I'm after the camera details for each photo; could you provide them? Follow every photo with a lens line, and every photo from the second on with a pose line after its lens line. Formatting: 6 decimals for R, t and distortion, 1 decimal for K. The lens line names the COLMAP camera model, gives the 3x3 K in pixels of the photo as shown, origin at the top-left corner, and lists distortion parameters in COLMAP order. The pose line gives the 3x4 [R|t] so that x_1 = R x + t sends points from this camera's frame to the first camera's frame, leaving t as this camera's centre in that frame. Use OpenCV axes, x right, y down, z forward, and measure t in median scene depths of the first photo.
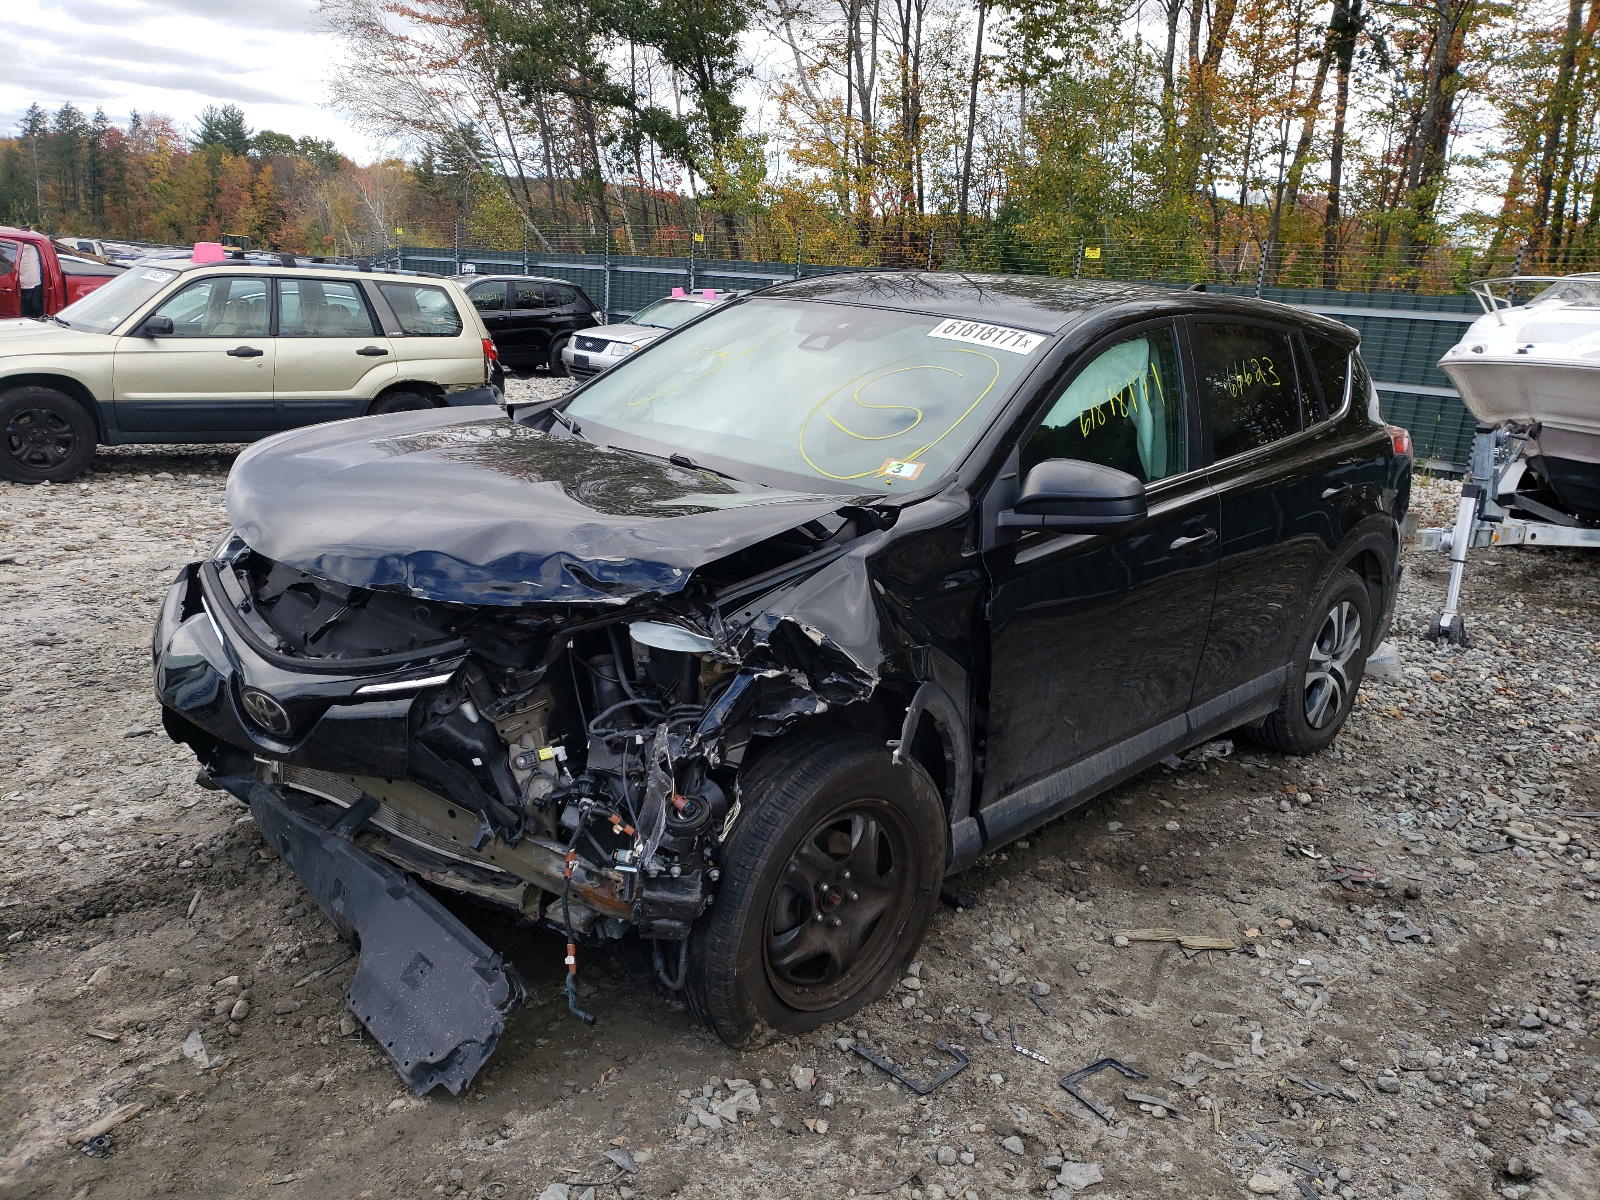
lens RADIAL K [[1363.2, 0, 803.6], [0, 1363.2, 602.0], [0, 0, 1]] dist [0.007810, 0.027398]
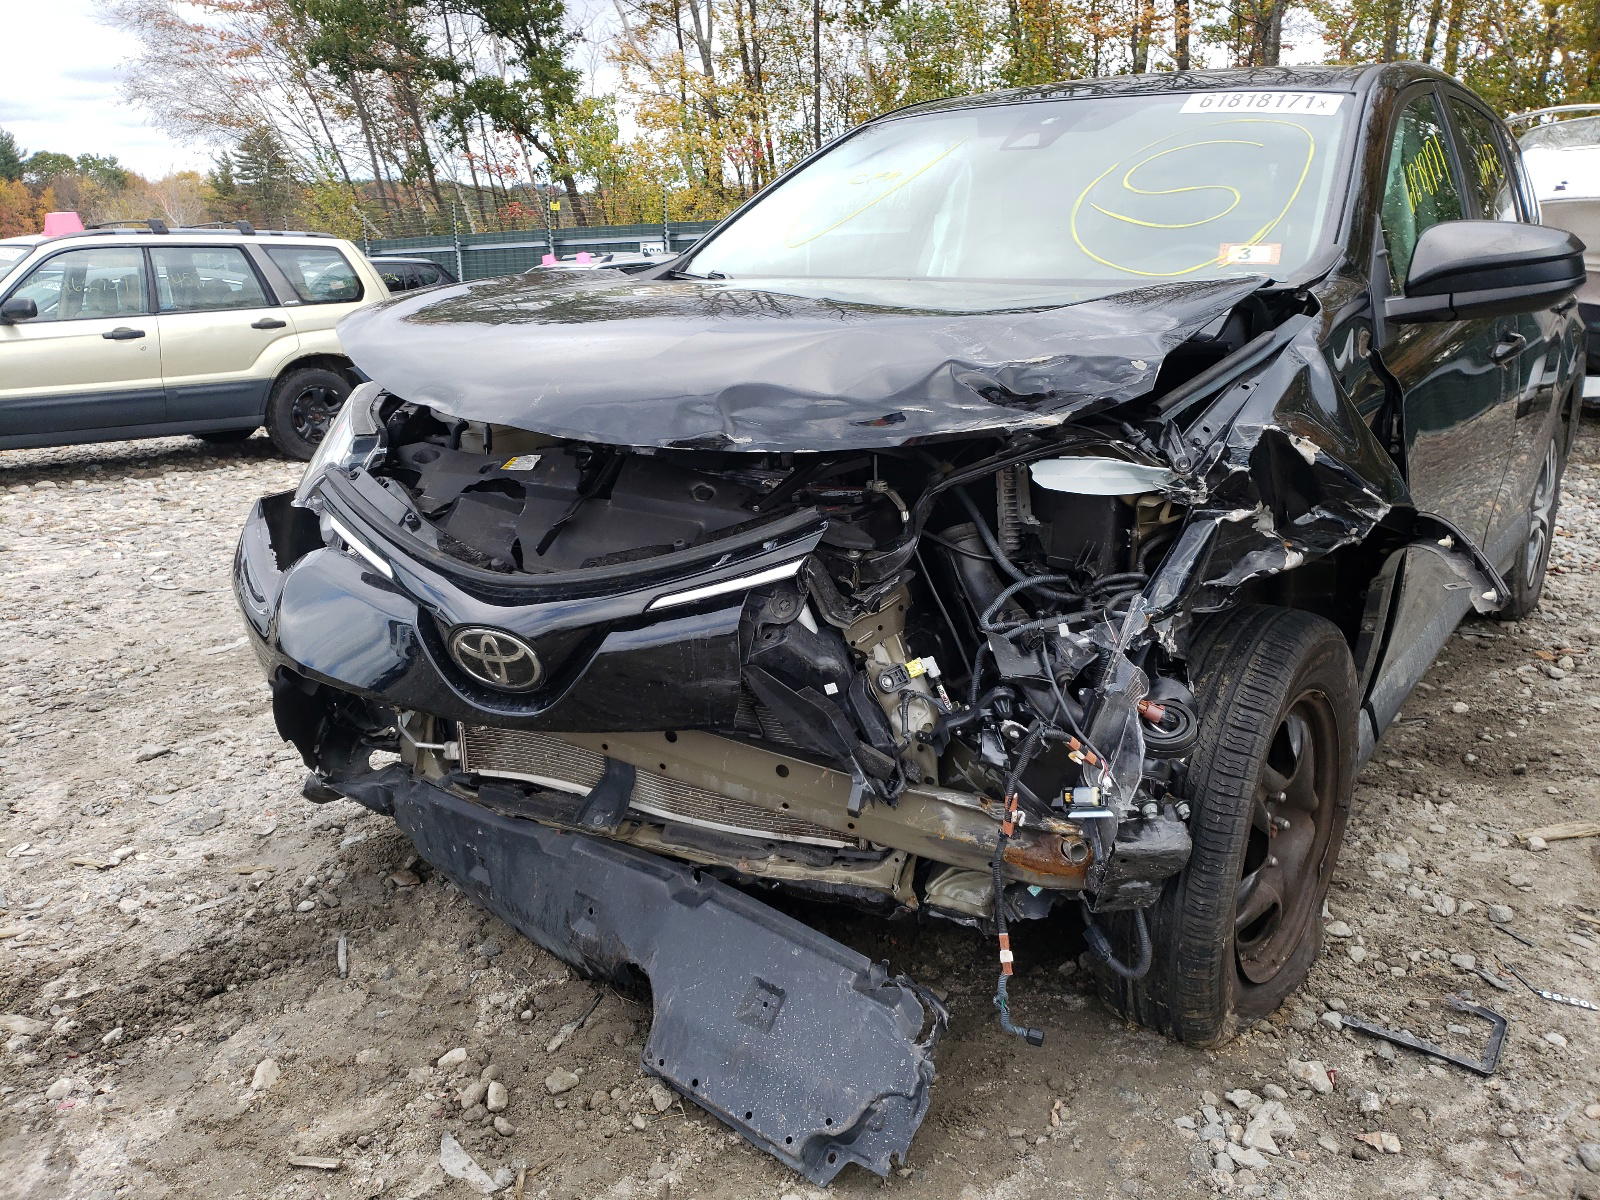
lens RADIAL K [[1363.2, 0, 799.7], [0, 1363.2, 601.9], [0, 0, 1]] dist [0.007810, 0.027398]
pose [[0.988750, -0.112835, 0.098190, -0.261337], [0.111279, 0.993563, 0.021201, 0.046731], [-0.099951, -0.010036, 0.994942, 0.264212]]
